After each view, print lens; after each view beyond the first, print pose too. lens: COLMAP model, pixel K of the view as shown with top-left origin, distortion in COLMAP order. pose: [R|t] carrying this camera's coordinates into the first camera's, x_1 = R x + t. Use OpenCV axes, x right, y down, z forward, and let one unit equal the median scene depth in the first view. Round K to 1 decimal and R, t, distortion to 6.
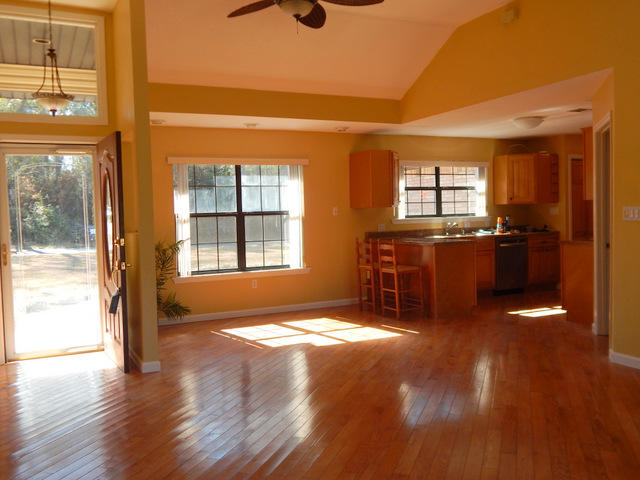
lens RADIAL K [[601.7, 0, 321.9], [0, 601.7, 242.2], [0, 0, 1]] dist [0.041405, 0.000000]
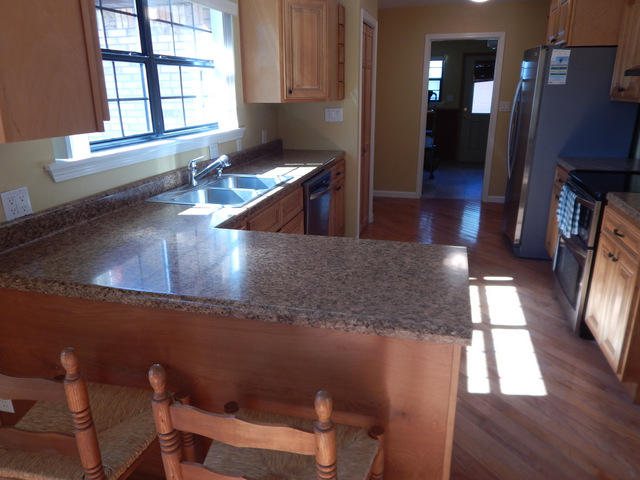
lens RADIAL K [[466.1, 0, 321.8], [0, 466.1, 237.5], [0, 0, 1]] dist [-0.004261, -0.000921]
pose [[0.660750, -0.207916, 0.721235, 0.040900], [0.026429, 0.966719, 0.254471, -0.060736], [-0.750140, -0.149080, 0.644255, 0.825189]]
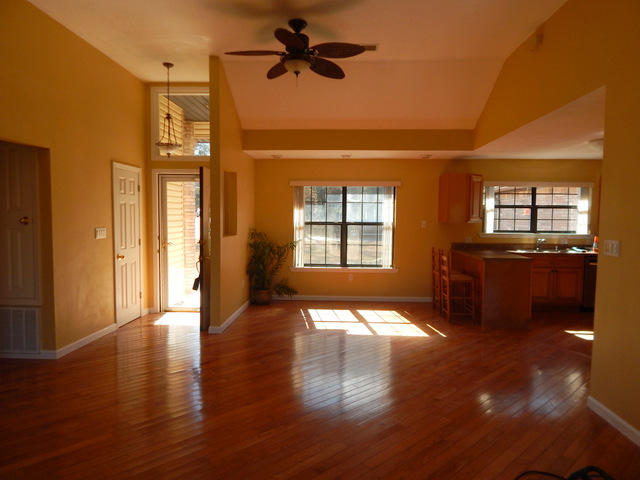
lens RADIAL K [[427.9, 0, 321.7], [0, 427.9, 235.9], [0, 0, 1]] dist [0.006704, 0.000608]
pose [[0.871997, 0.054998, -0.486411, 0.272104], [-0.056827, 0.998323, 0.011005, -0.026280], [0.486201, 0.018045, 0.873661, 0.151197]]
